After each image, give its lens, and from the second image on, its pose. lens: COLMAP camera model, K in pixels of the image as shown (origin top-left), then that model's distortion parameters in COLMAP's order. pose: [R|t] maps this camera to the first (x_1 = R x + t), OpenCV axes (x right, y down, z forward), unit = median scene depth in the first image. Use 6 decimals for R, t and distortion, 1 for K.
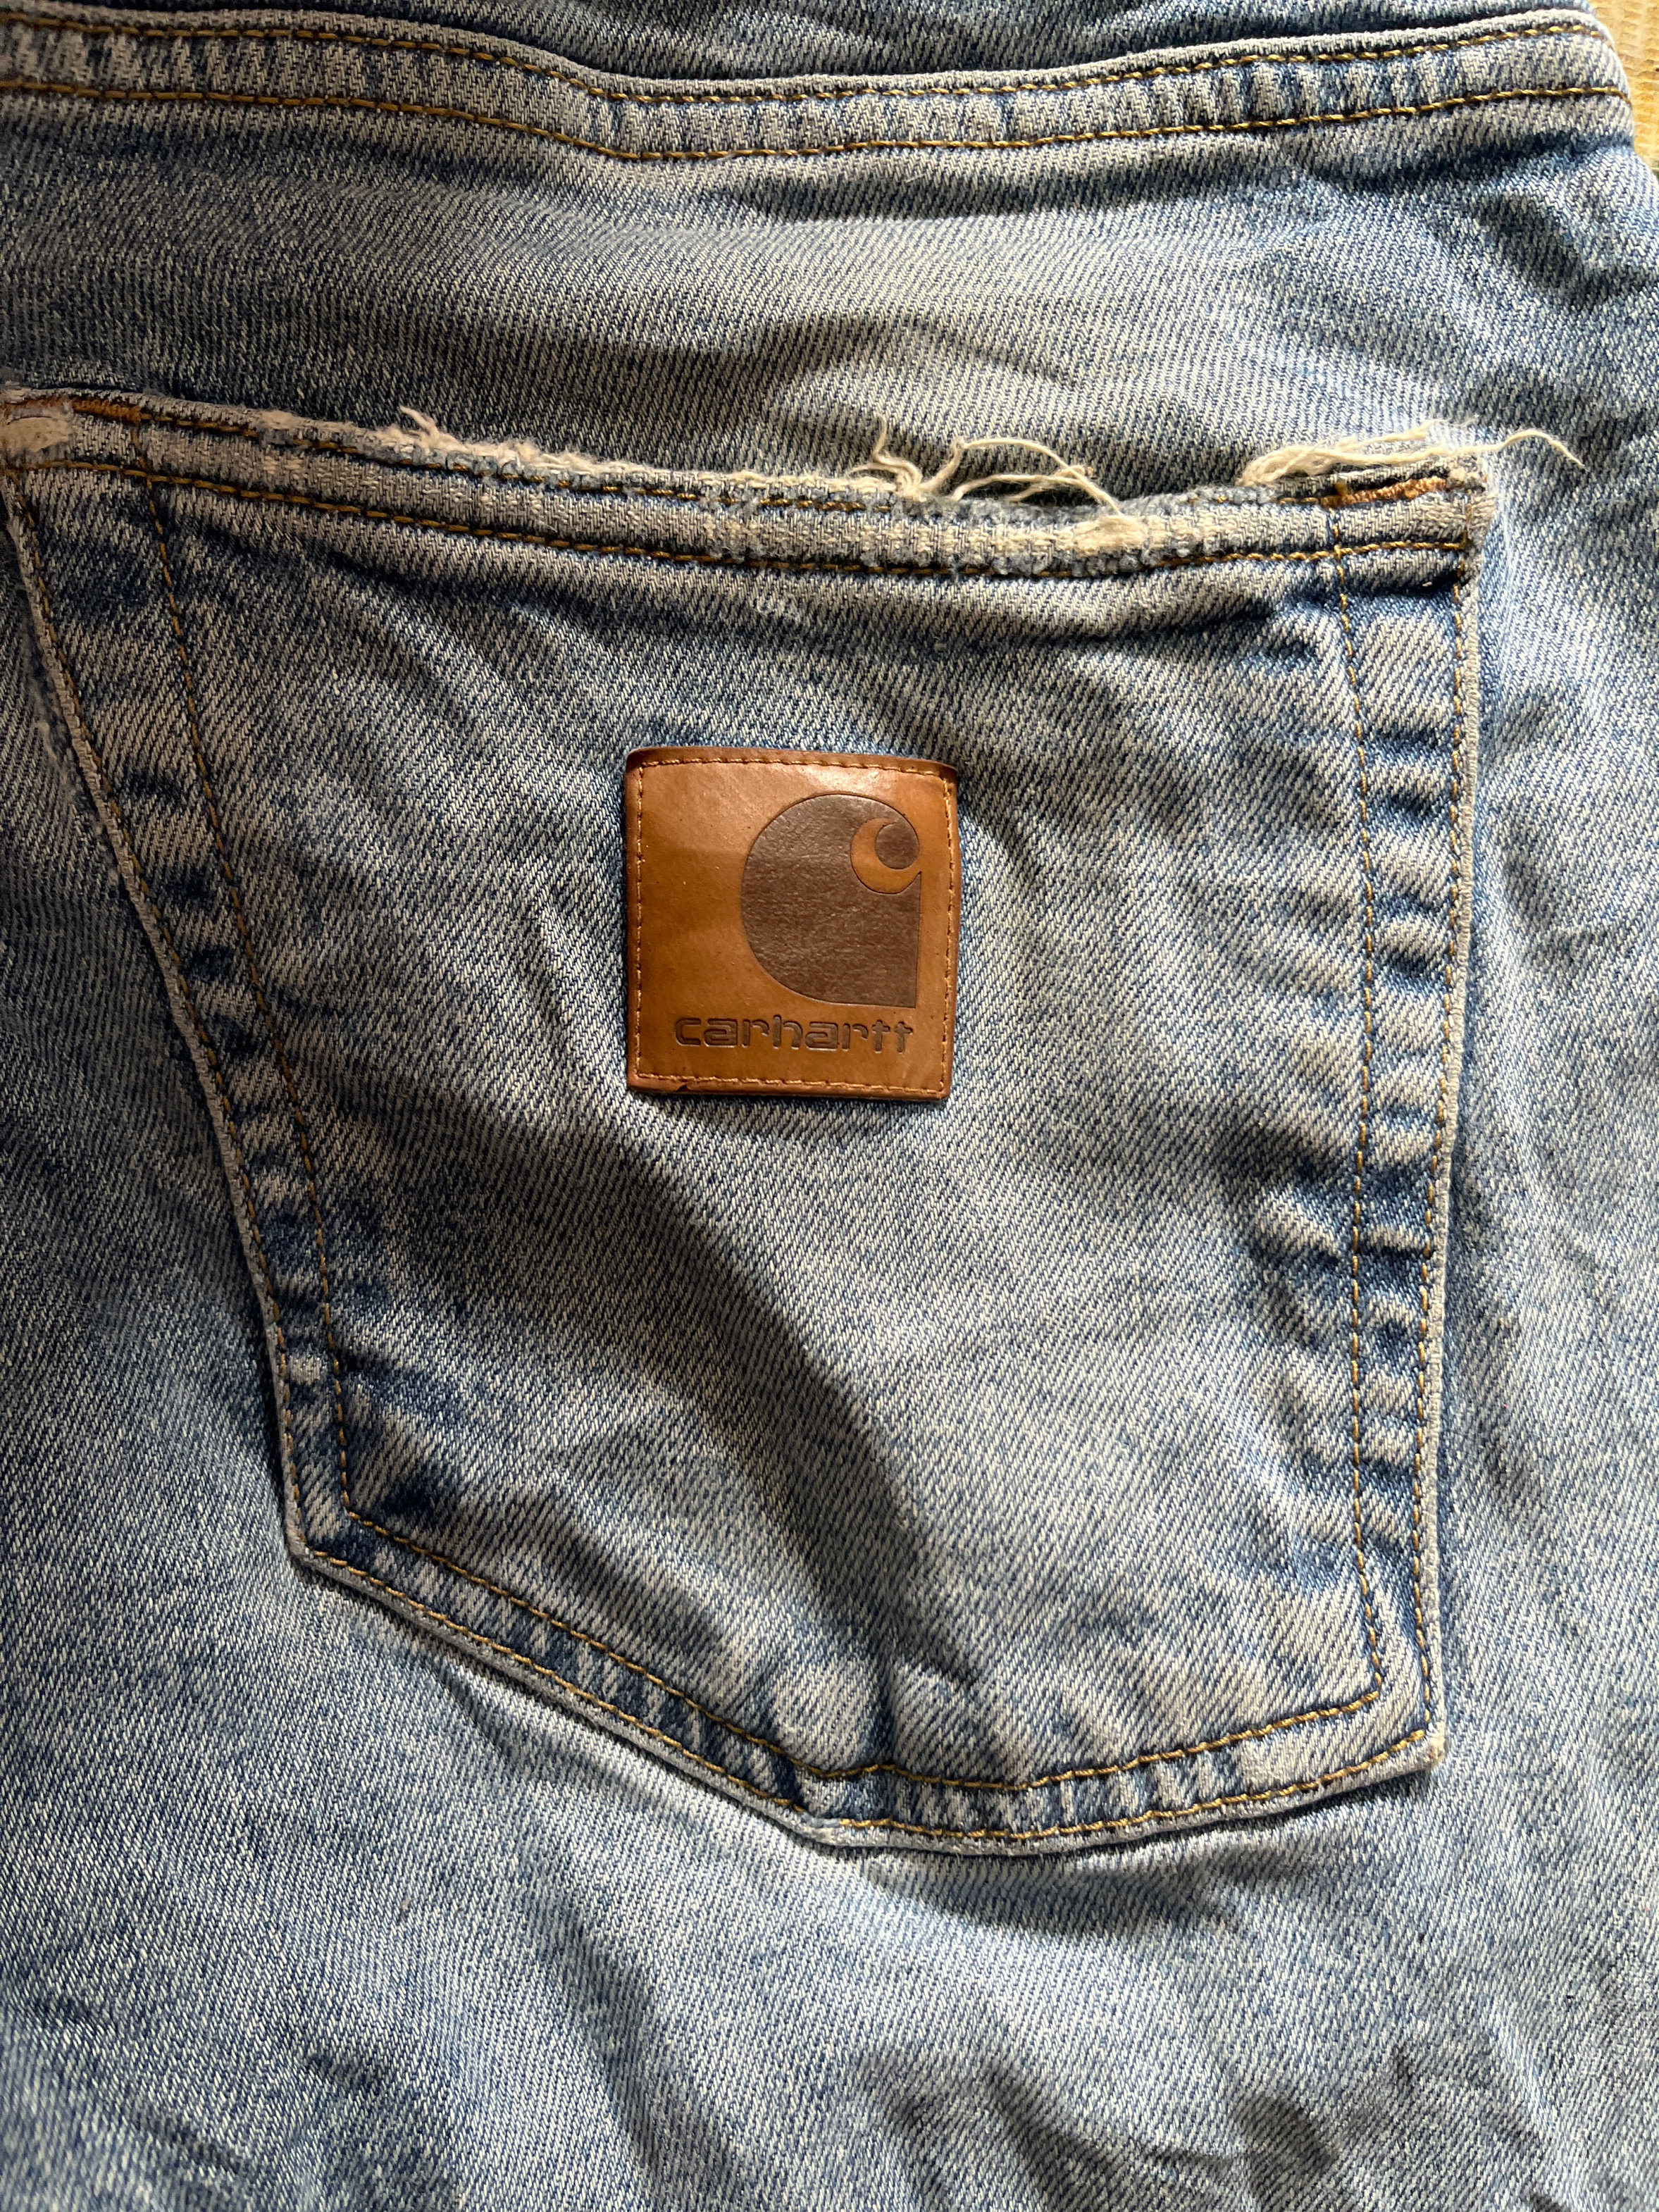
lens RADIAL K [[1681.7, 0, 823.9], [0, 1681.7, 1105.3], [0, 0, 1]] dist [0.034642, -0.051217]
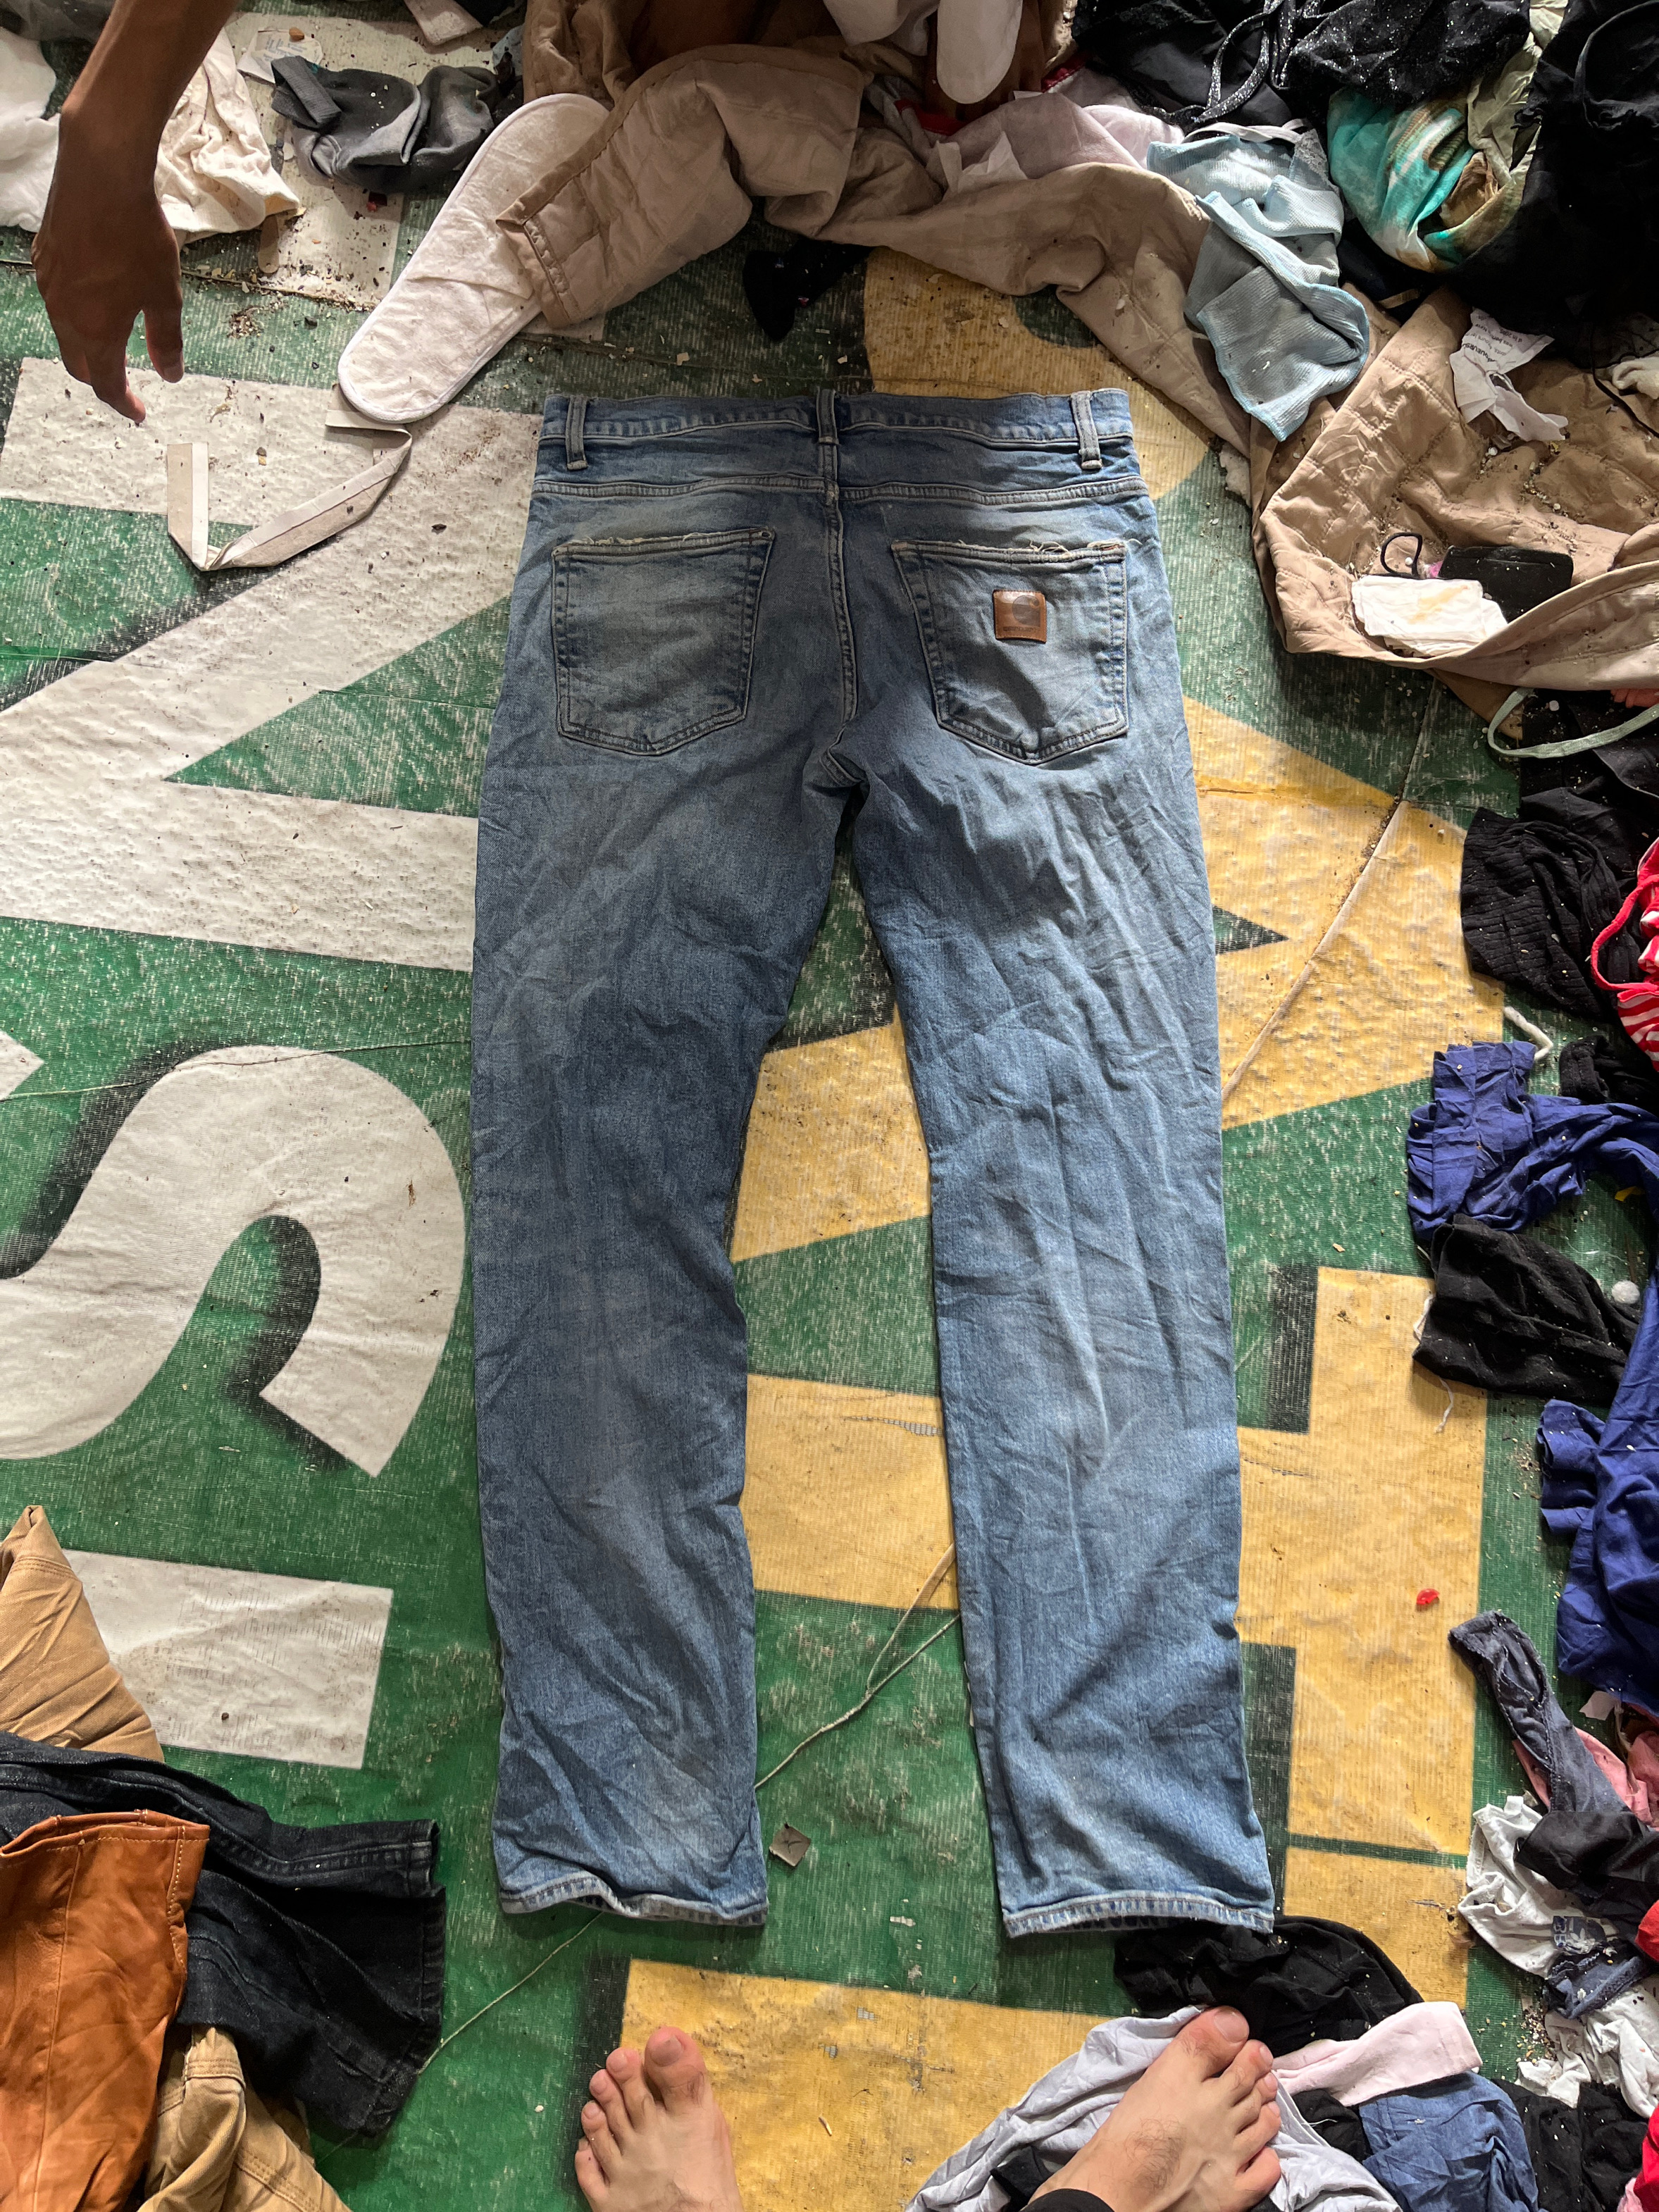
lens RADIAL K [[1681.7, 0, 808.8], [0, 1681.7, 1116.9], [0, 0, 1]] dist [0.034642, -0.051217]
pose [[0.999505, -0.028554, -0.013203, -0.787543], [0.025874, 0.984883, -0.171278, 2.830428], [0.017894, 0.170852, 0.985134, -4.963808]]
